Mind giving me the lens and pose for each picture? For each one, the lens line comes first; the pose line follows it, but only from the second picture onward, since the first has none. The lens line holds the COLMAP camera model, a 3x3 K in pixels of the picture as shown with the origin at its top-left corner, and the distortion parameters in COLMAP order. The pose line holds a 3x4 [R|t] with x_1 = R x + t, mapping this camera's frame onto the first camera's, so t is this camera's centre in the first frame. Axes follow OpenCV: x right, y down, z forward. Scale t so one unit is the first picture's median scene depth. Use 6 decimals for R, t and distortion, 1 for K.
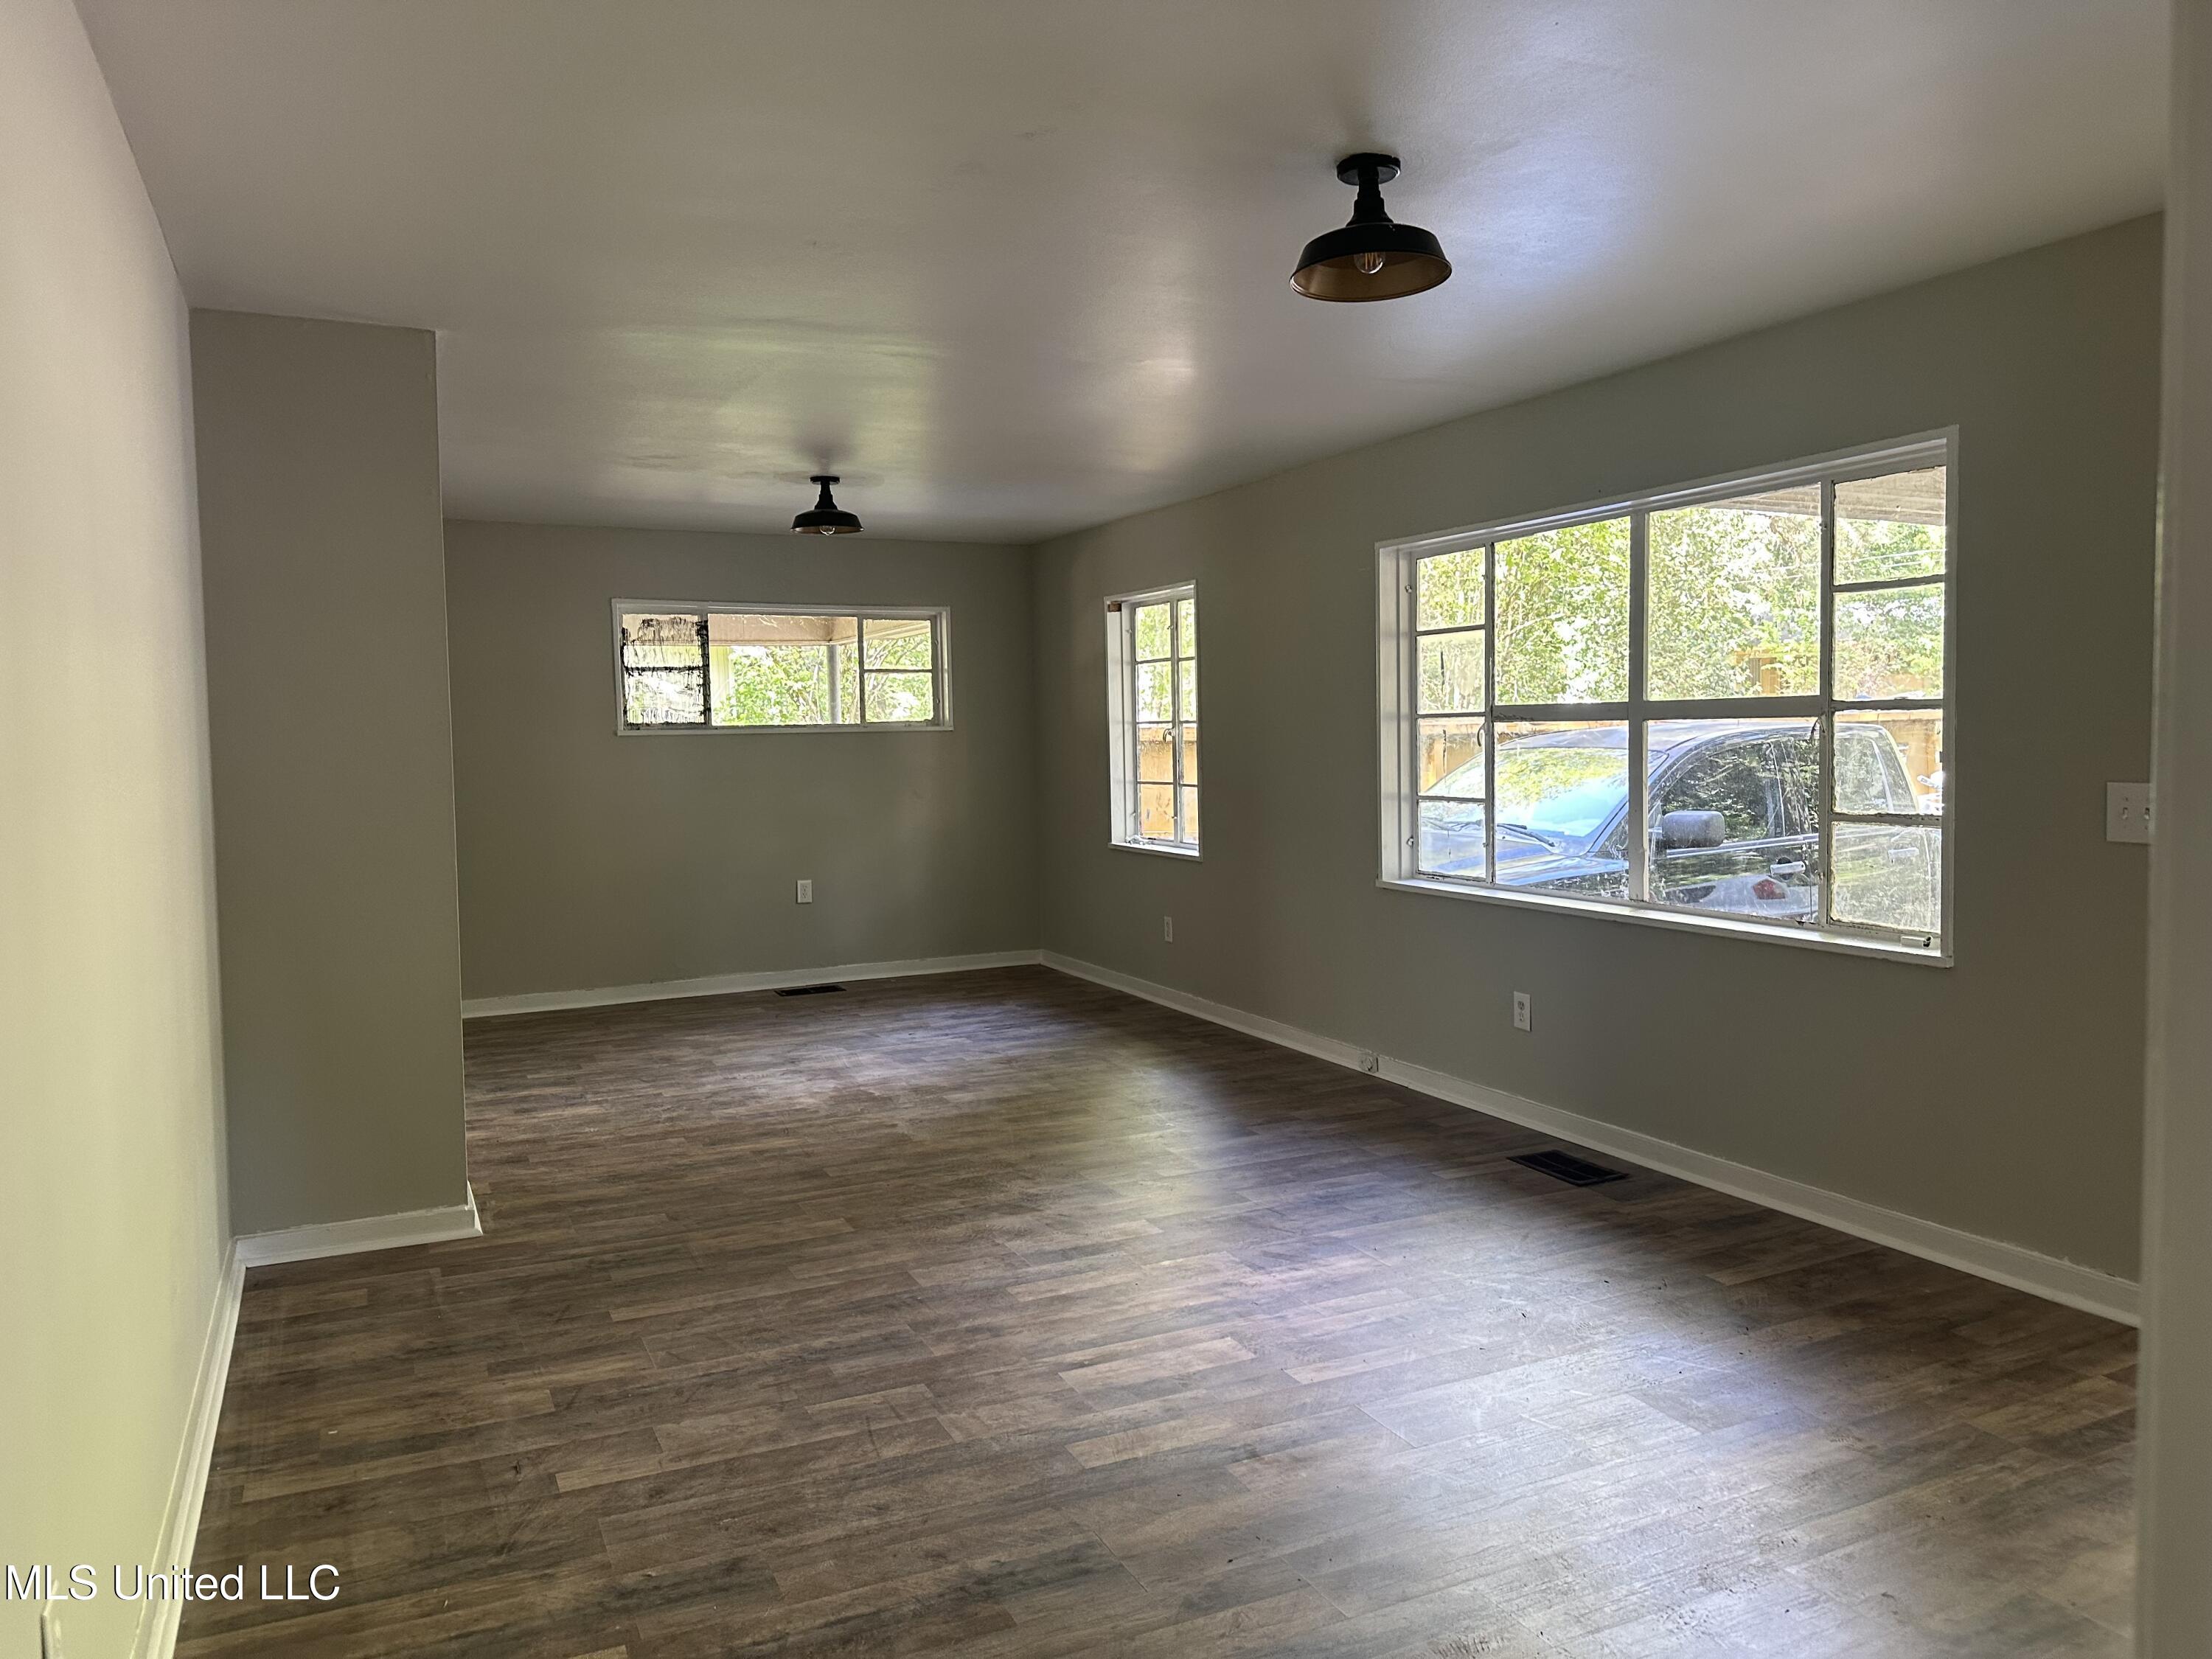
lens RADIAL K [[1534.0, 0, 1105.8], [0, 1534.0, 820.2], [0, 0, 1]] dist [0.160600, -0.299625]
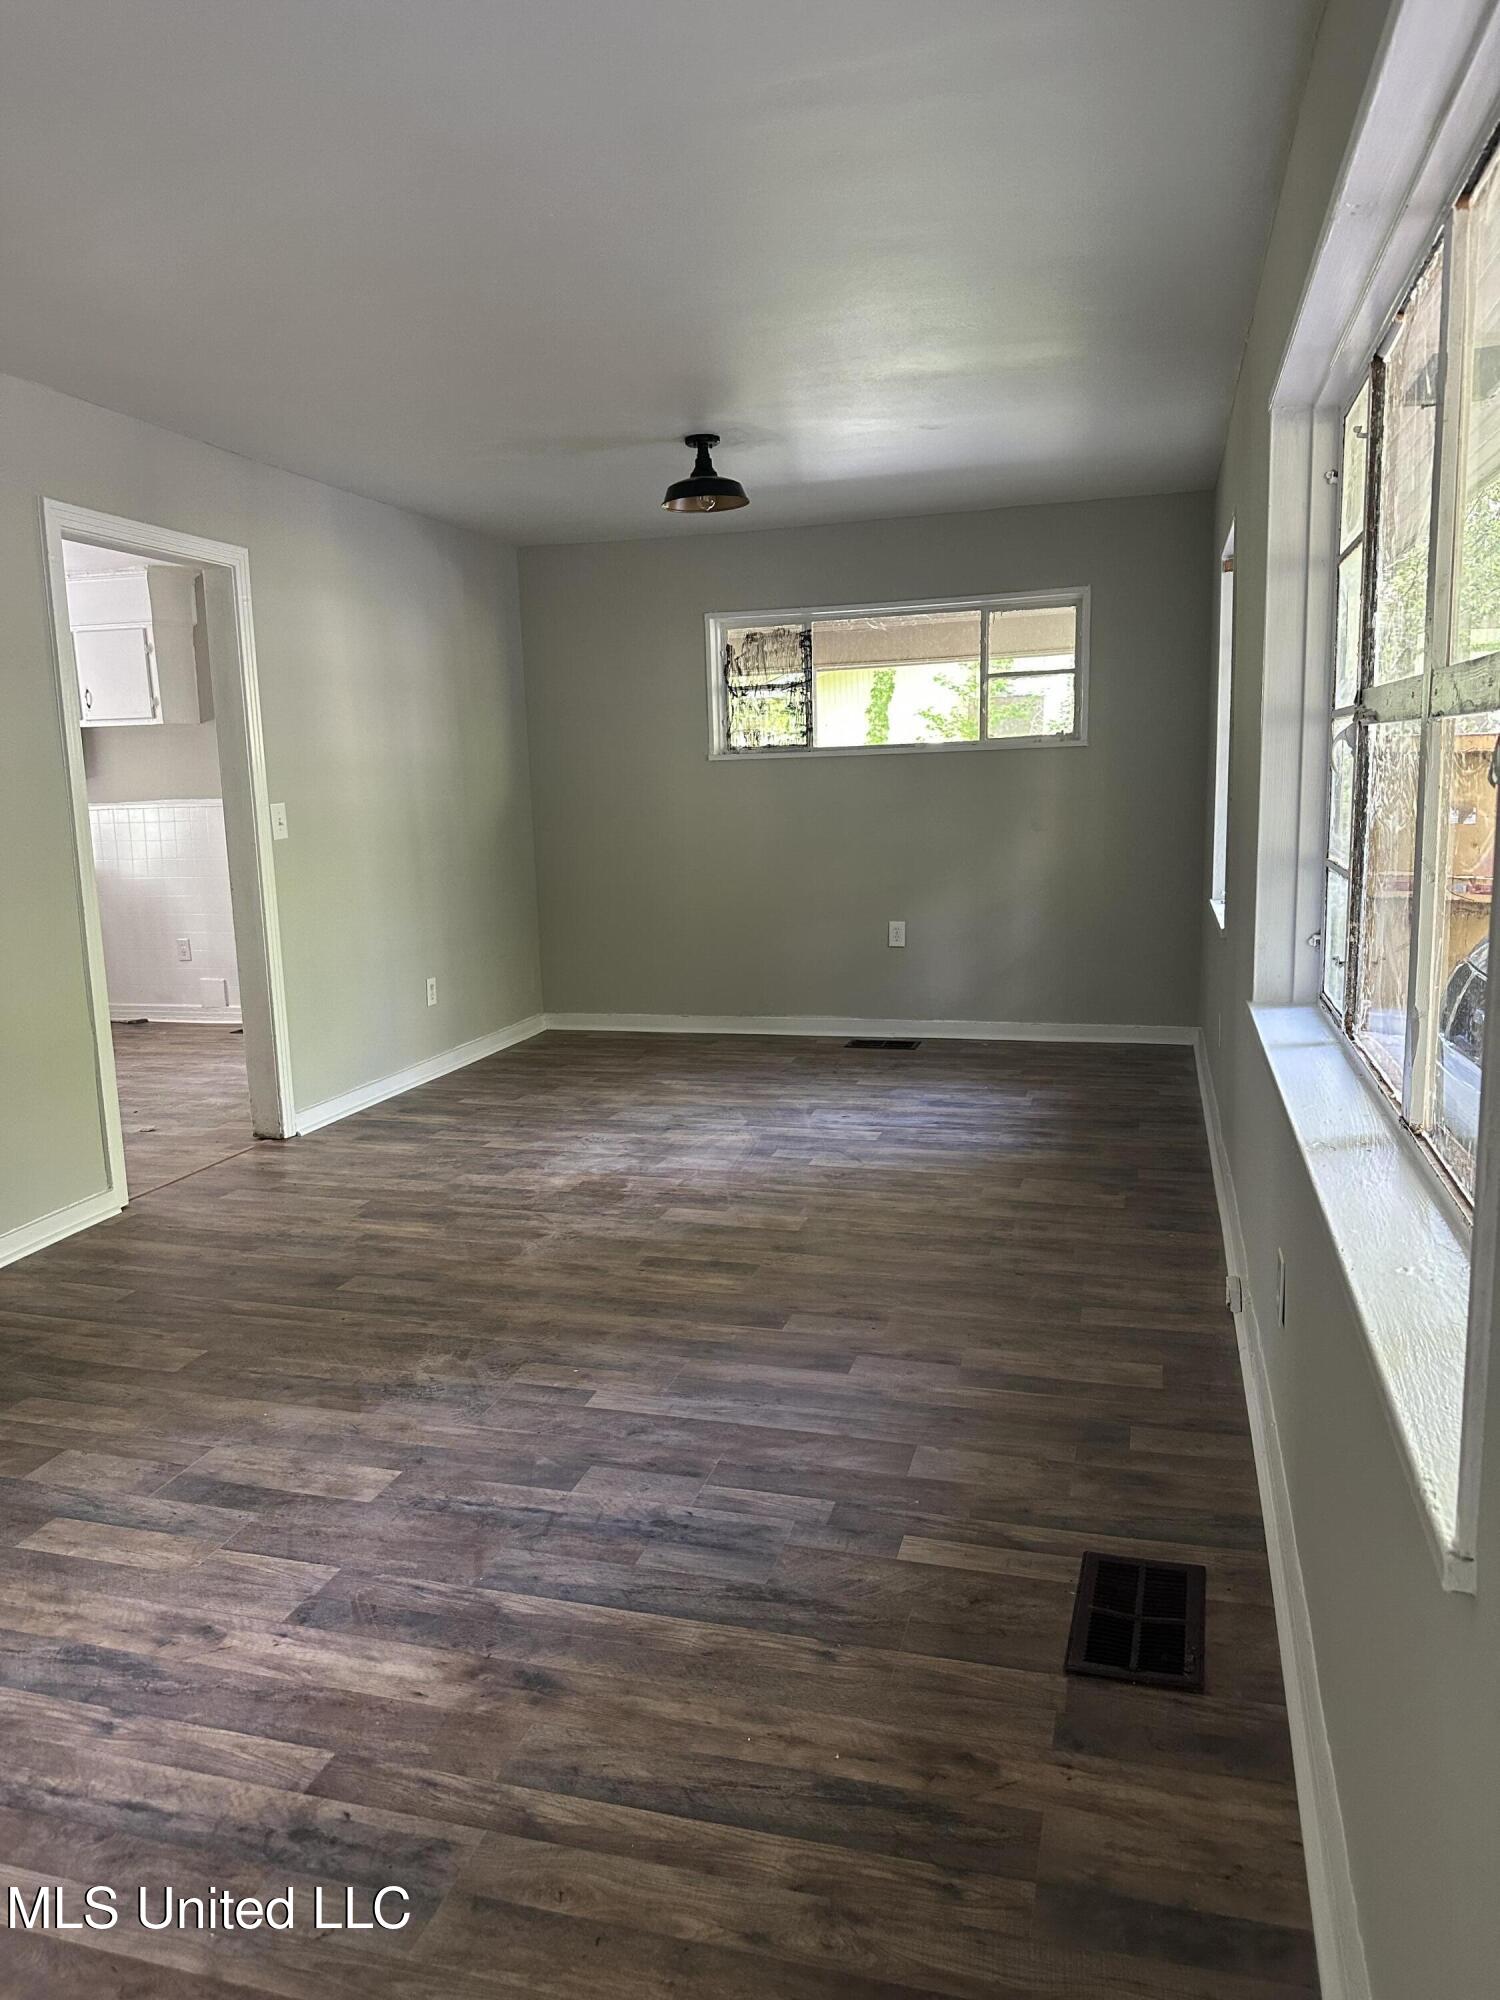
lens RADIAL K [[1386.9, 0, 748.8], [0, 1386.9, 1003.4], [0, 0, 1]] dist [0.160600, -0.299625]
pose [[0.742405, 0.105155, -0.661647, 0.502472], [-0.021915, 0.990888, 0.132891, -0.034465], [0.669593, -0.084158, 0.737945, 0.614286]]
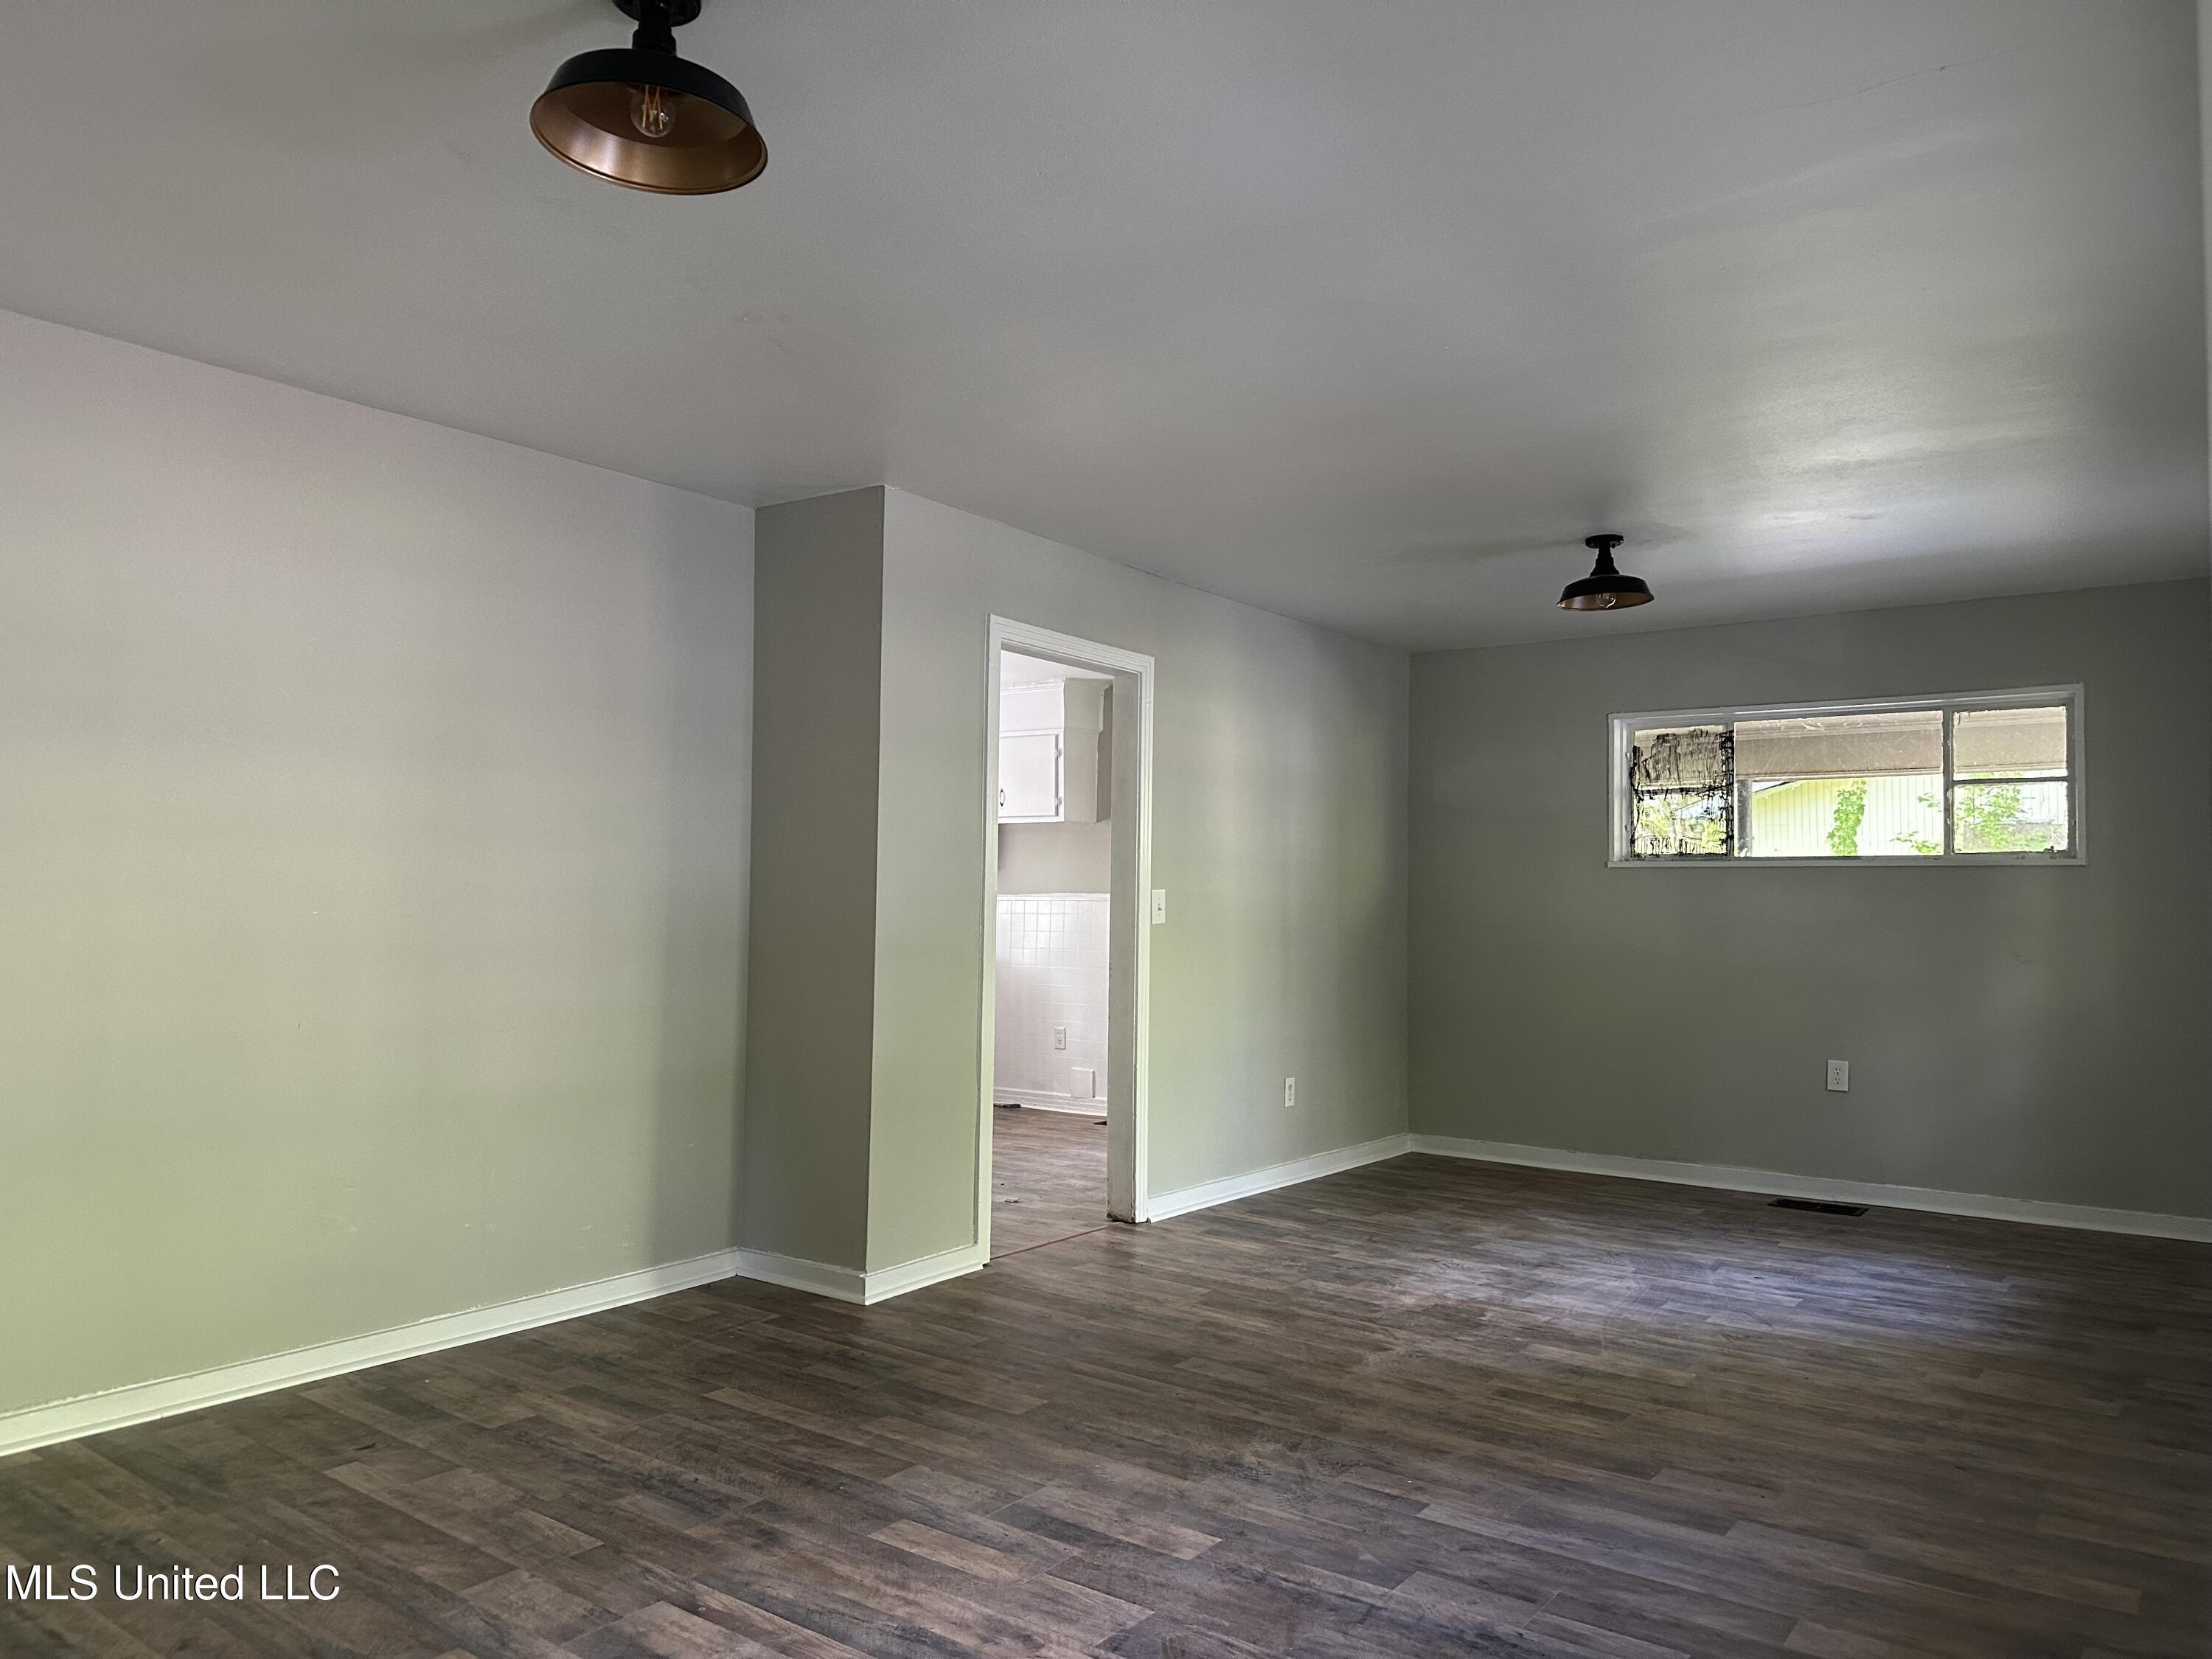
lens RADIAL K [[1556.8, 0, 1105.8], [0, 1556.8, 821.5], [0, 0, 1]] dist [0.053437, -0.071929]
pose [[0.463330, -0.023455, -0.885876, 0.577613], [-0.070821, 0.995472, -0.063398, -0.006649], [0.883352, 0.092112, 0.459571, 0.572743]]
